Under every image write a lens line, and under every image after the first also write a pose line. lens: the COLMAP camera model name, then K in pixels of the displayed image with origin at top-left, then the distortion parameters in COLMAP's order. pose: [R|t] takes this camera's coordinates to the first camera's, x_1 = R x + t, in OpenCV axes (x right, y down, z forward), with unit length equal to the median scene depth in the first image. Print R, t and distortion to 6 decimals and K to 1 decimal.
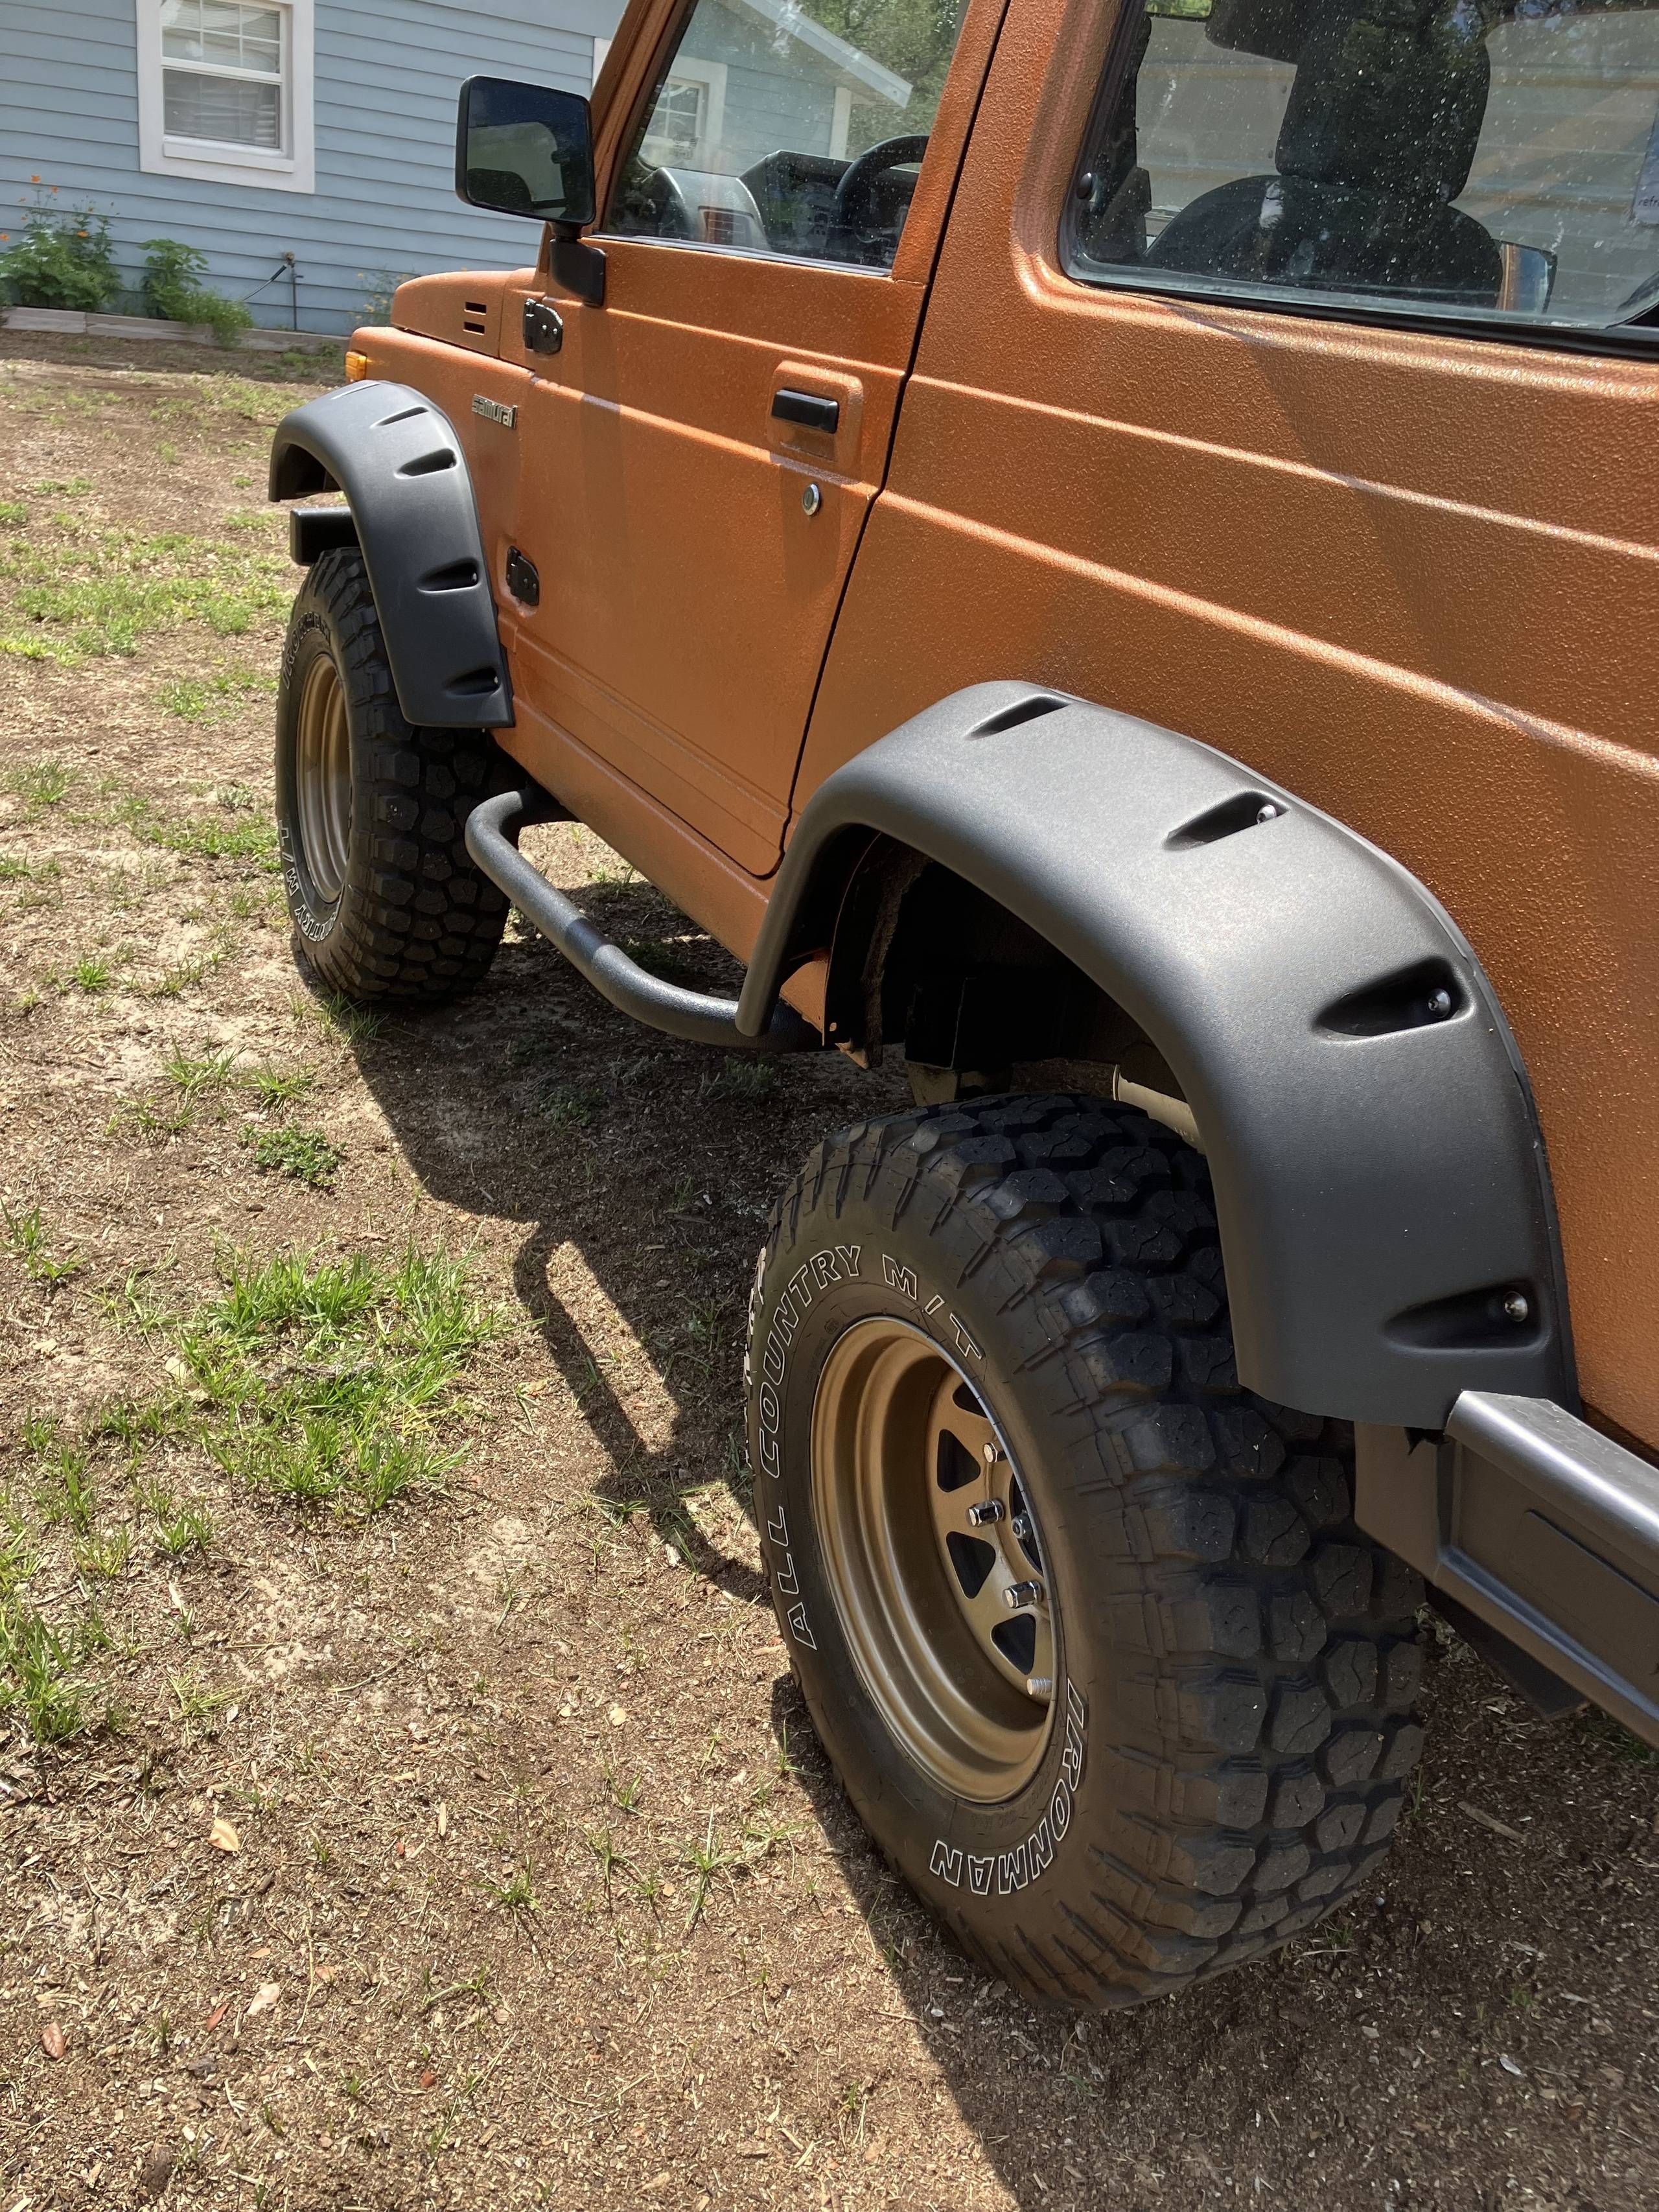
lens RADIAL K [[1792.4, 0, 824.4], [0, 1792.4, 1106.1], [0, 0, 1]] dist [0.018940, -0.041922]
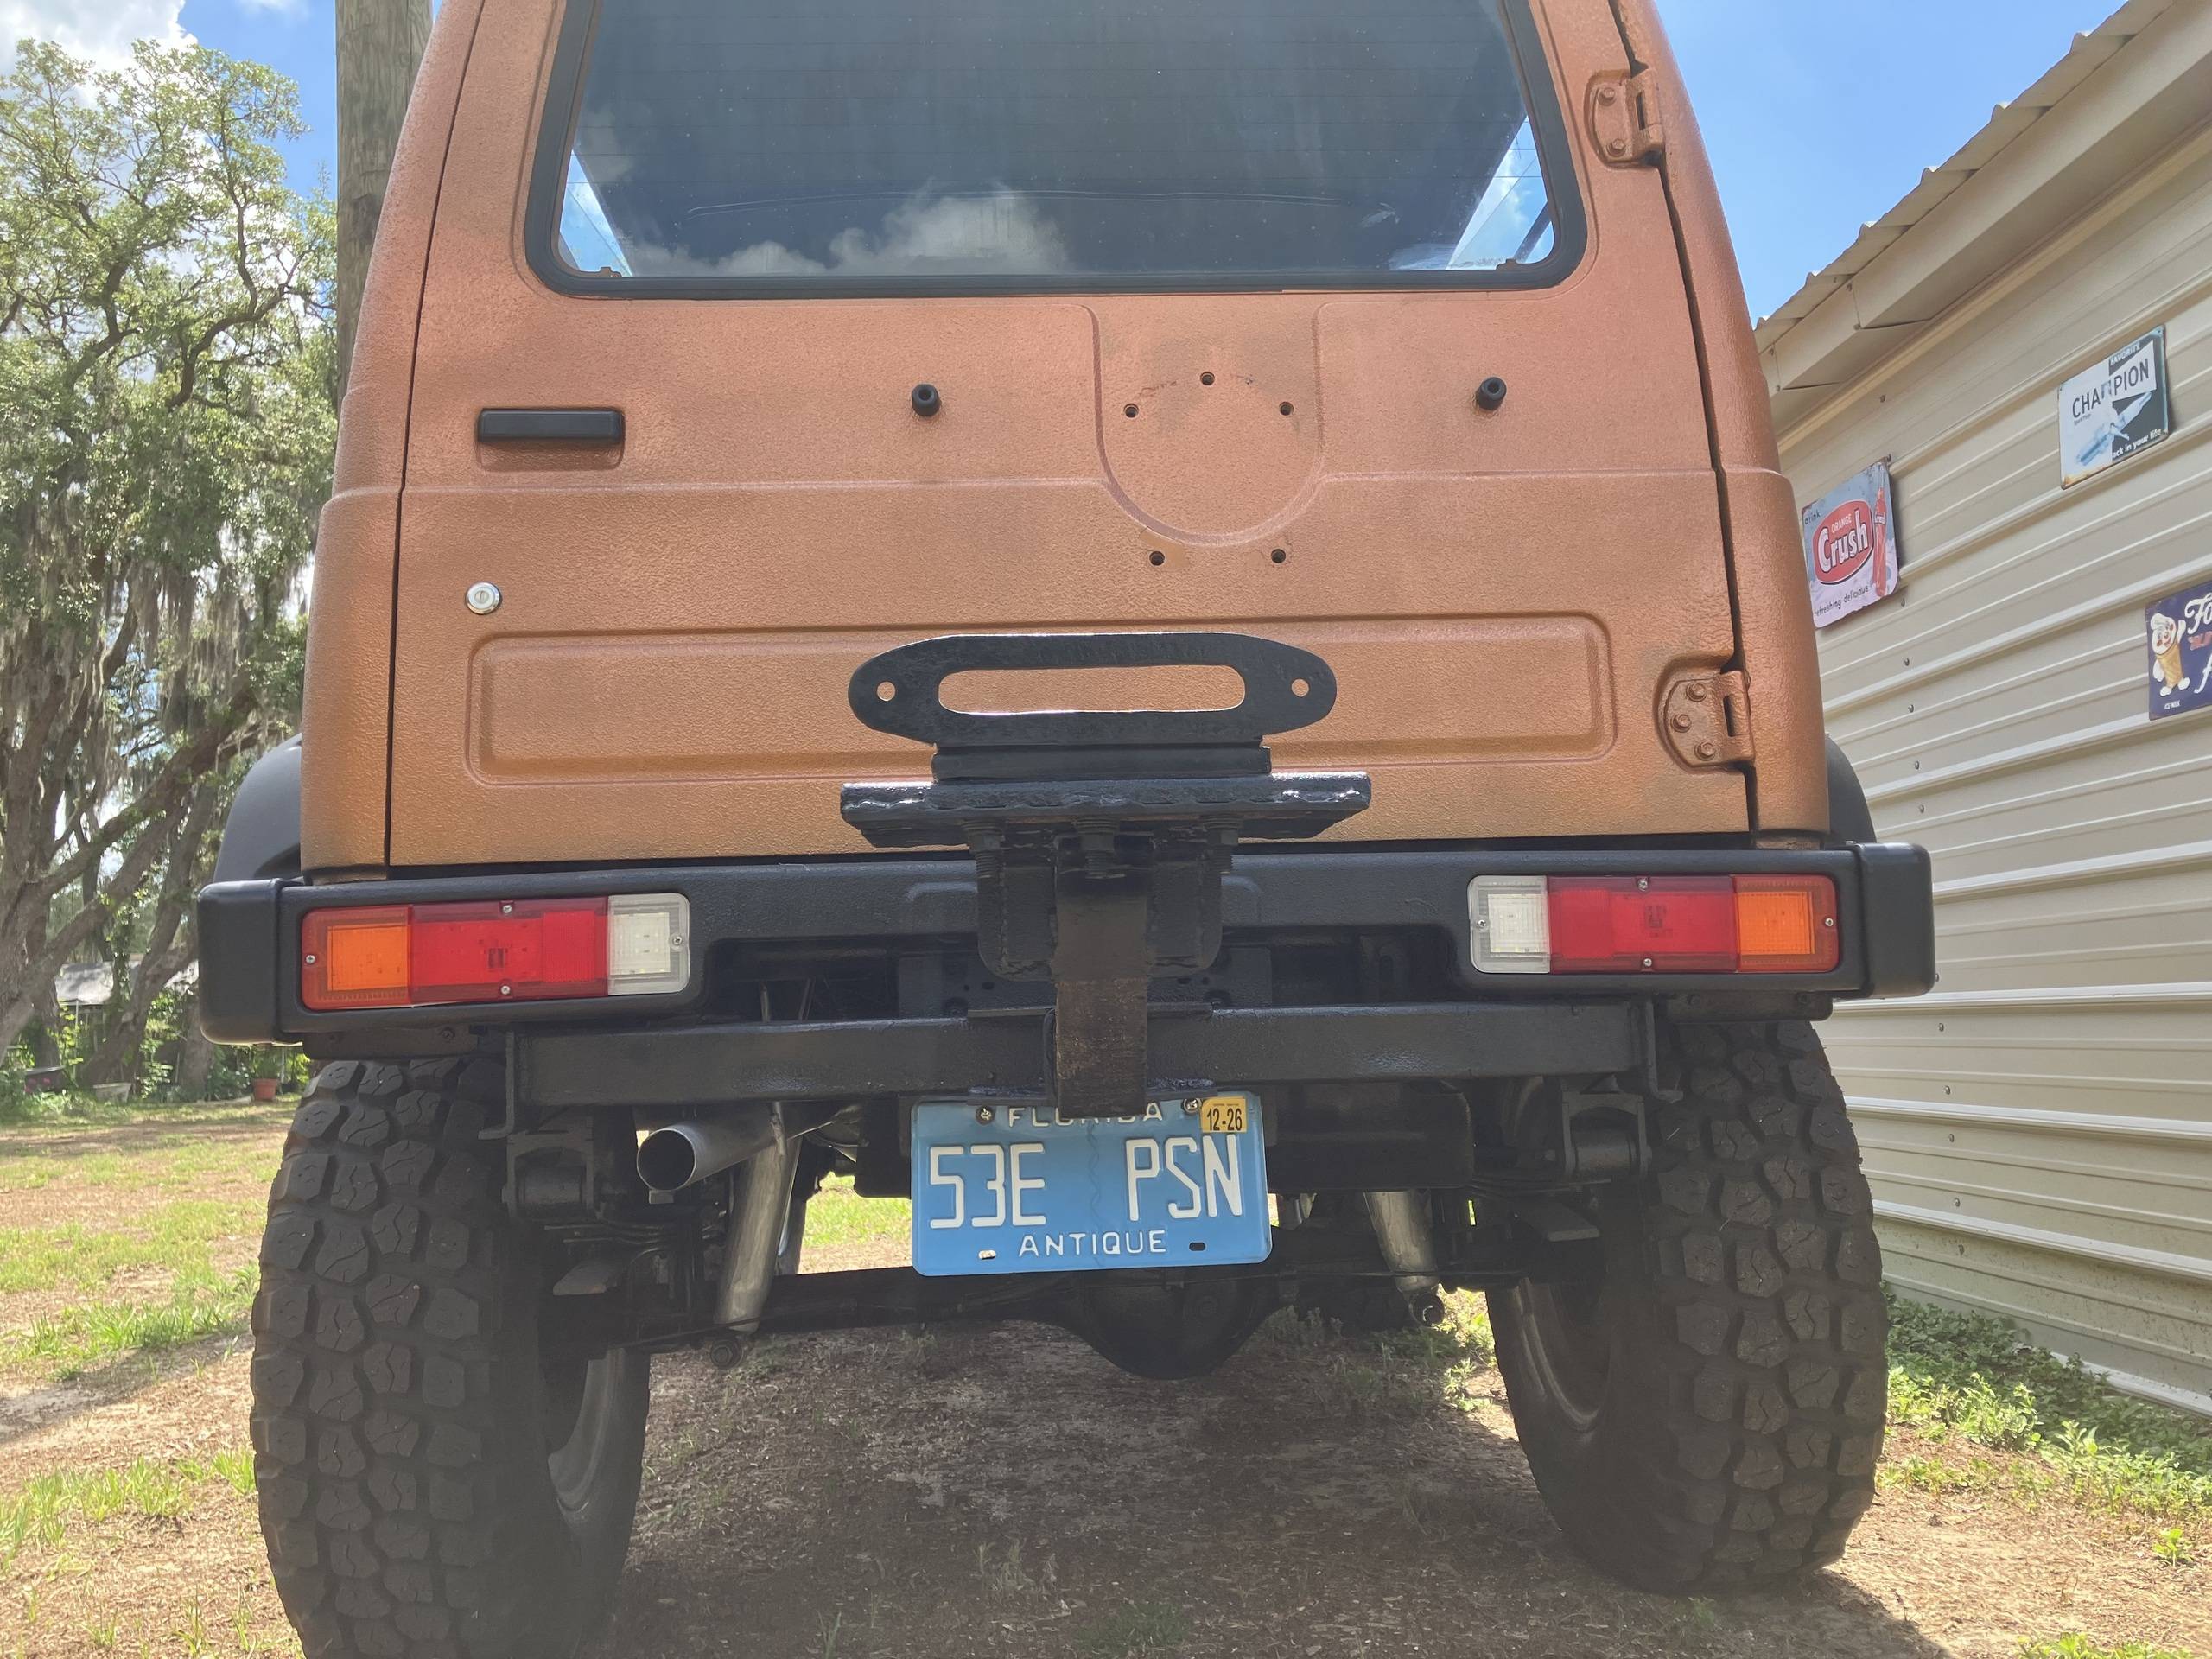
lens RADIAL K [[1789.8, 0, 1095.7], [0, 1789.8, 827.7], [0, 0, 1]] dist [0.002399, 0.004275]
pose [[0.898421, -0.191477, -0.395191, 0.705574], [-0.057713, 0.840641, -0.538509, 0.392495], [0.435326, 0.506615, 0.744199, 0.035866]]
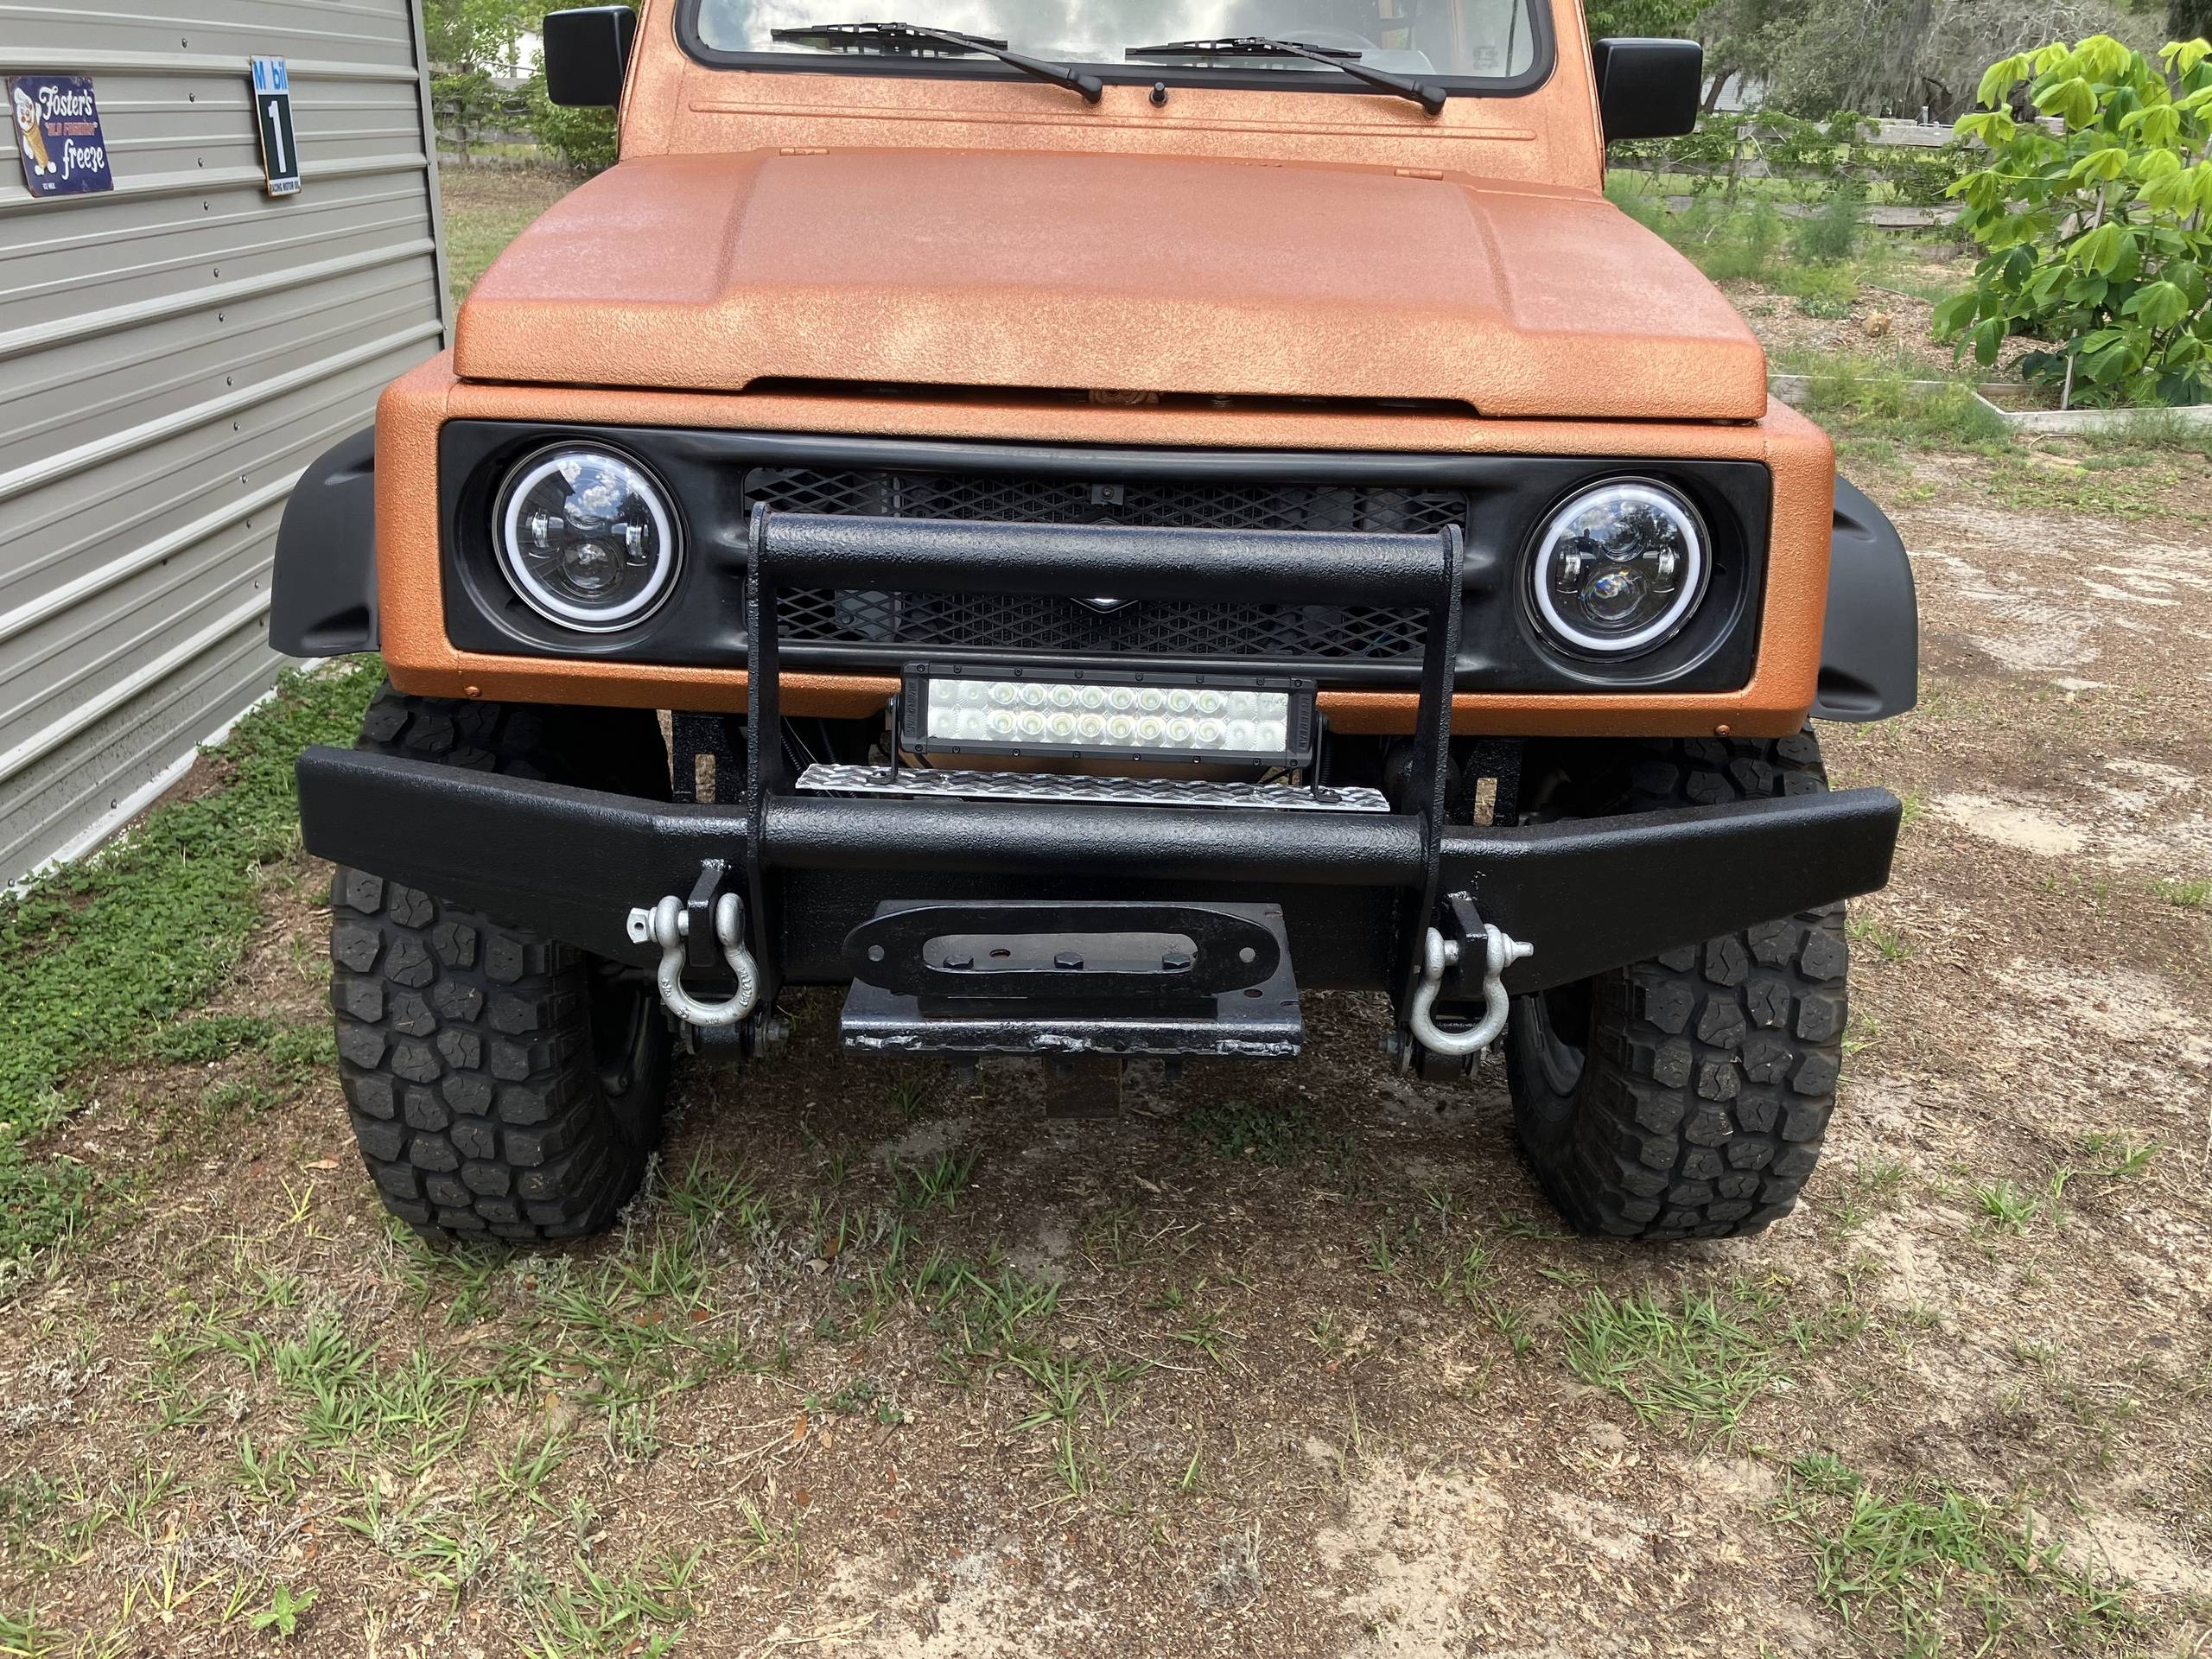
lens RADIAL K [[1733.1, 0, 1147.7], [0, 1733.1, 822.6], [0, 0, 1]] dist [0.009247, 0.004381]
pose [[-0.888444, -0.309997, 0.338481, -0.421301], [0.064448, 0.645893, 0.760703, -1.021124], [-0.454438, 0.697657, -0.553861, 1.920634]]
